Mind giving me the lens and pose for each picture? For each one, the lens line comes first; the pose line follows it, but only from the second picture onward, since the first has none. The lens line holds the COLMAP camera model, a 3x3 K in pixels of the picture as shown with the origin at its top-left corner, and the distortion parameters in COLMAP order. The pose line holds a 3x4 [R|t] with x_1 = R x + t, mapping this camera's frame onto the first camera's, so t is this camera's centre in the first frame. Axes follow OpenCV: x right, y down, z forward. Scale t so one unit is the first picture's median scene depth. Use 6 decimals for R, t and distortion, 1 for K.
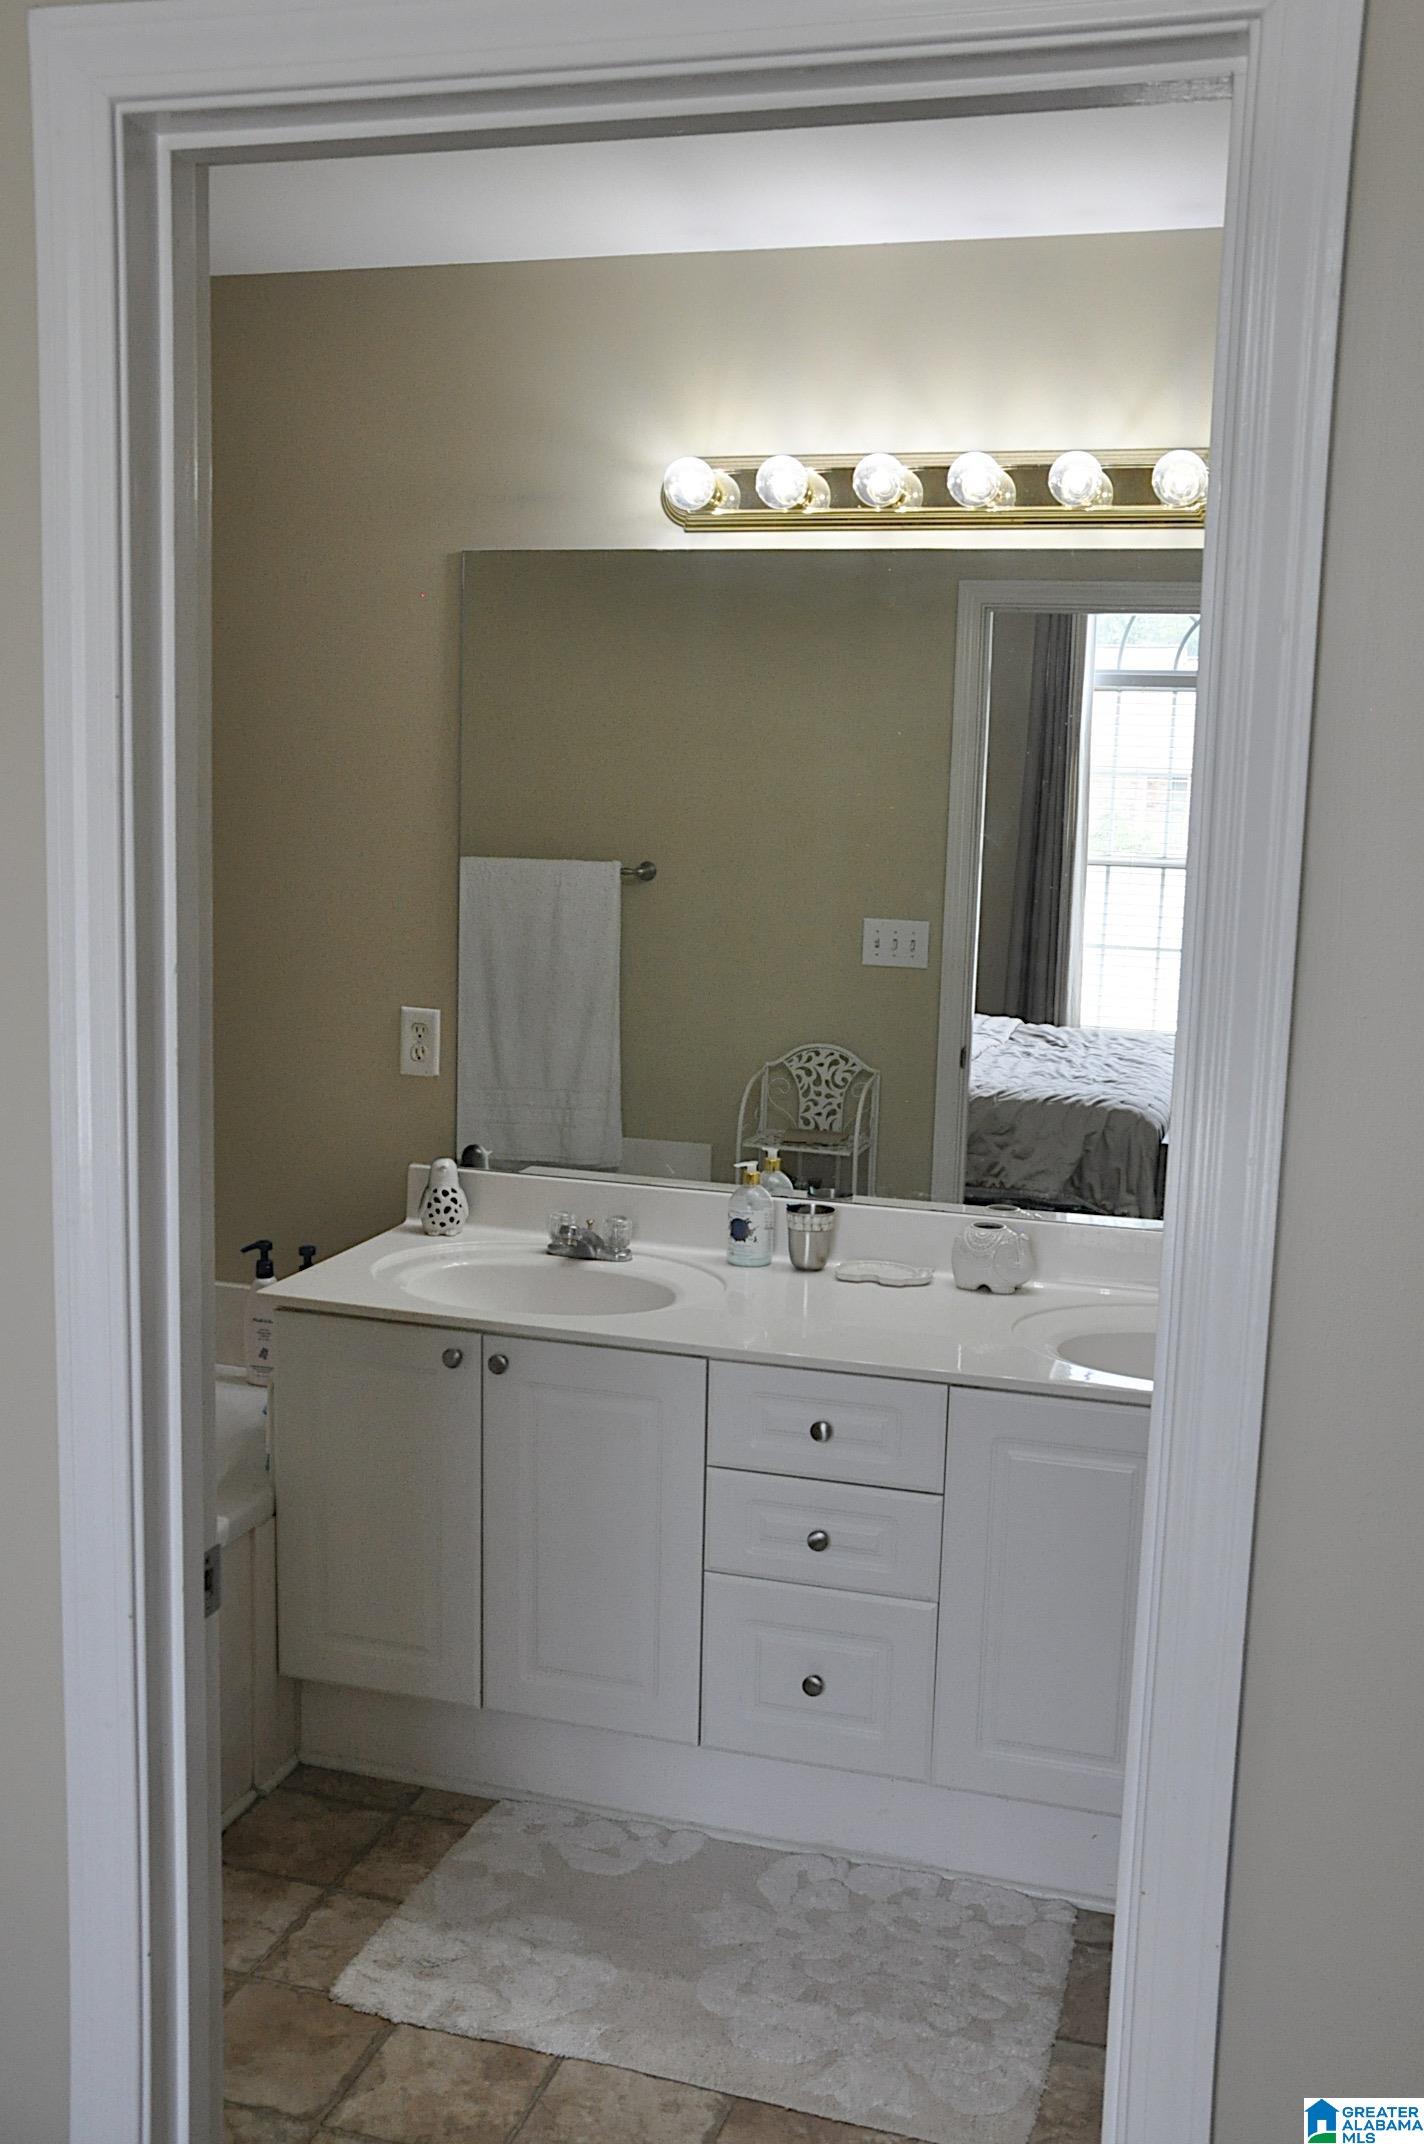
lens RADIAL K [[2084.0, 0, 712.0], [0, 2084.0, 1072.0], [0, 0, 1]] dist [-0.001824, -0.001475]
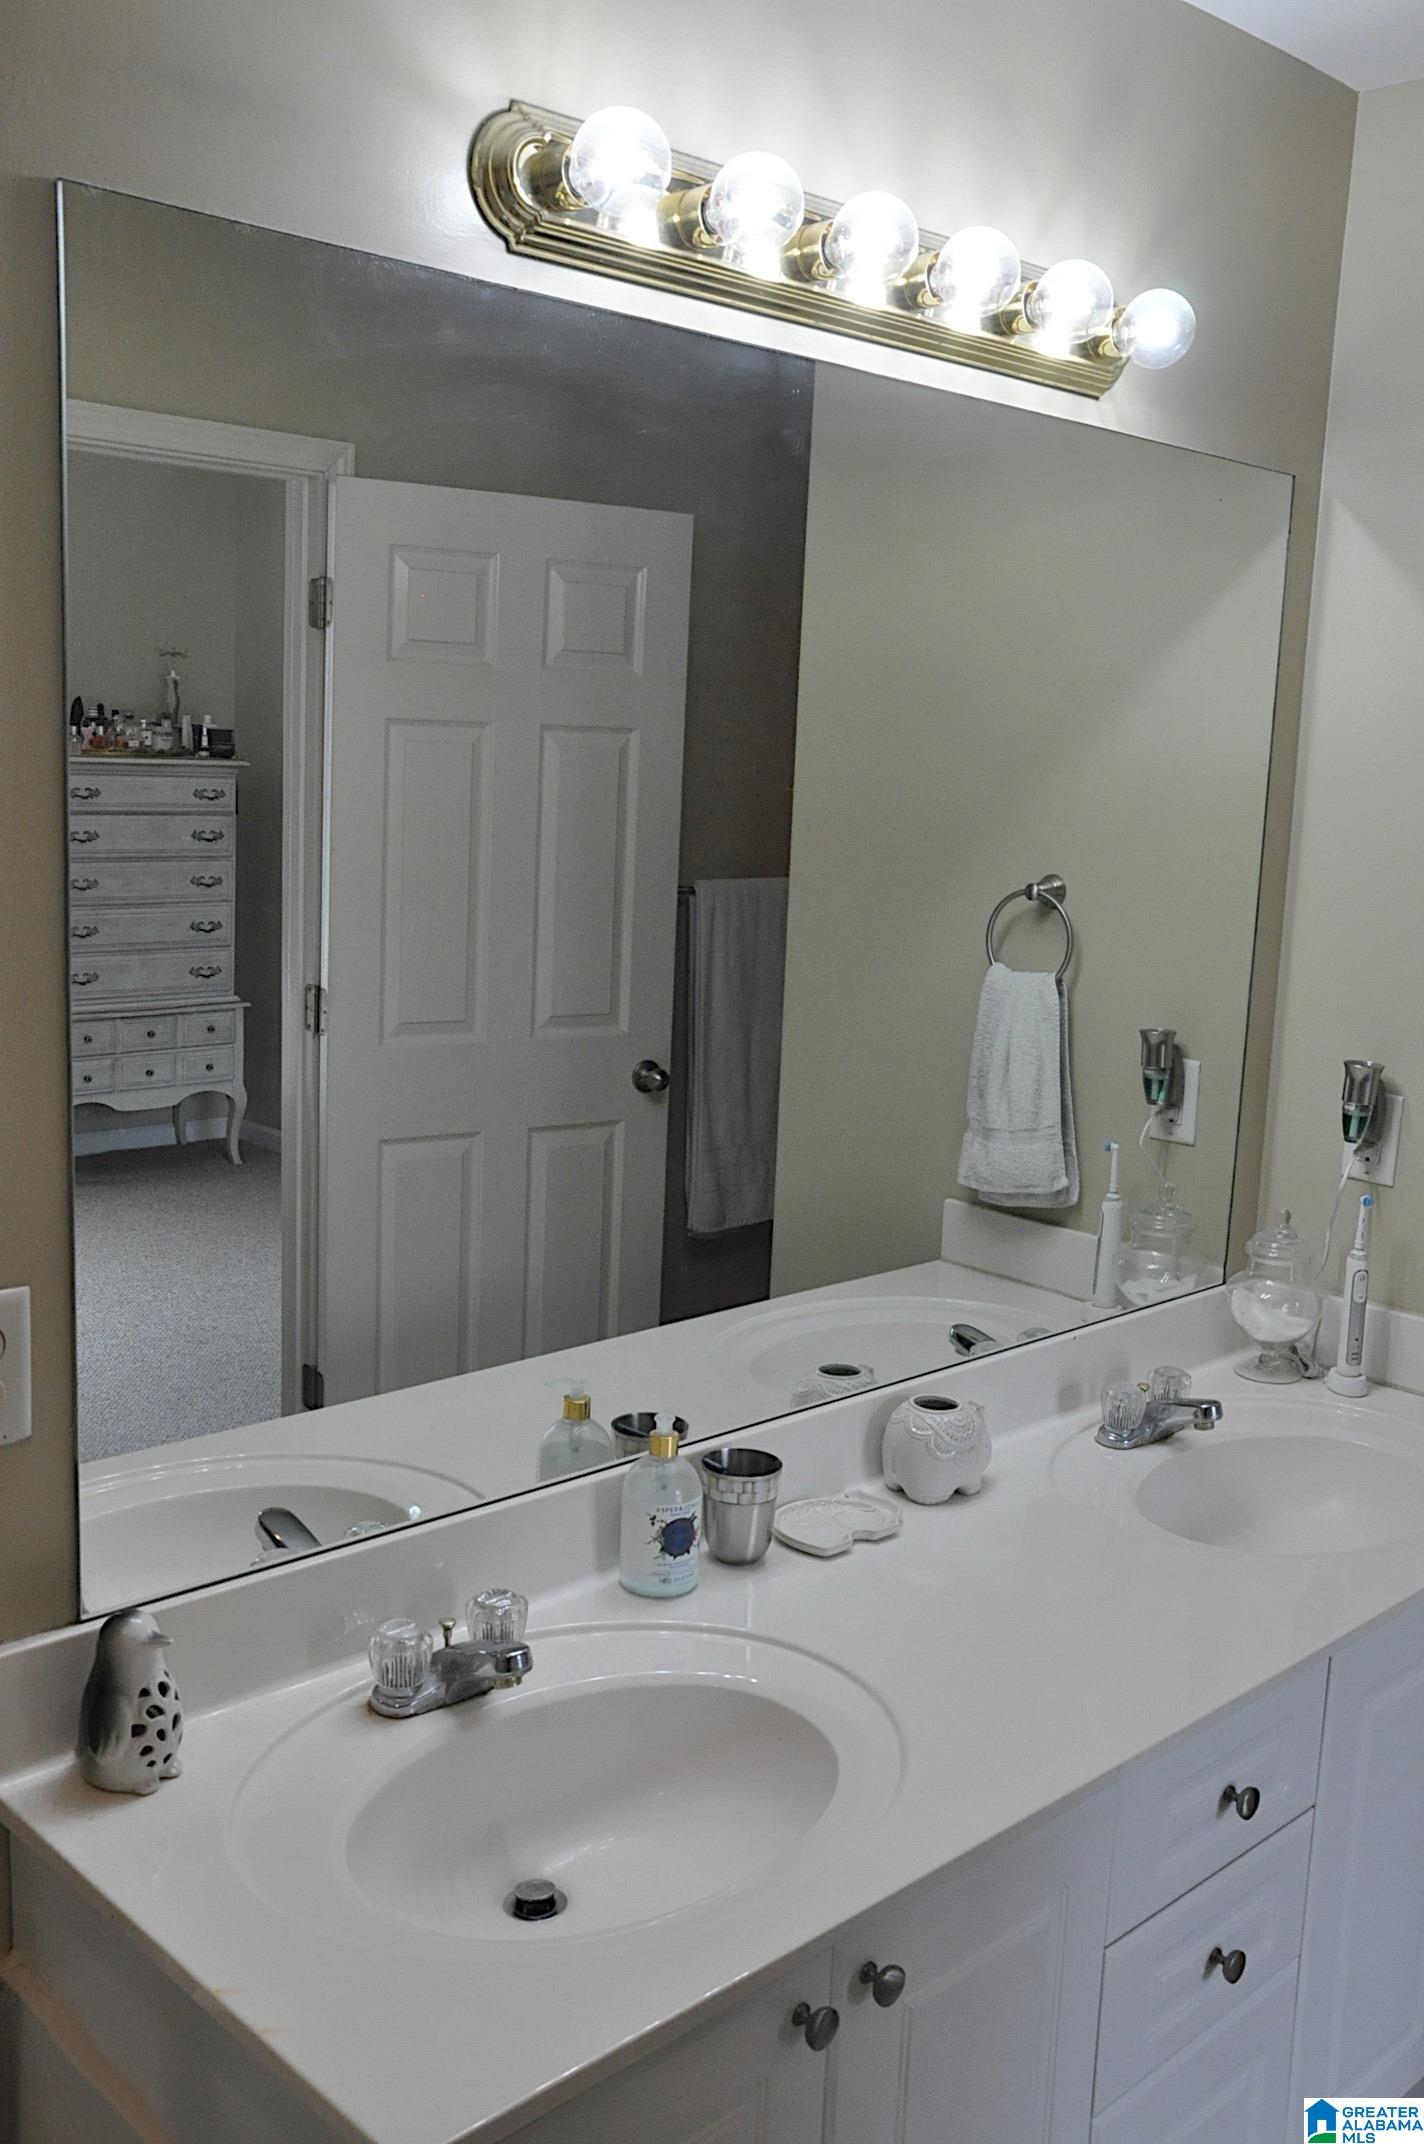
lens RADIAL K [[2084.0, 0, 712.0], [0, 2084.0, 1072.0], [0, 0, 1]] dist [-0.001824, -0.001475]
pose [[0.469780, -0.155992, 0.868892, -0.459695], [0.105118, 0.987146, 0.120388, -0.117636], [-0.876503, 0.034781, 0.480139, 0.721498]]
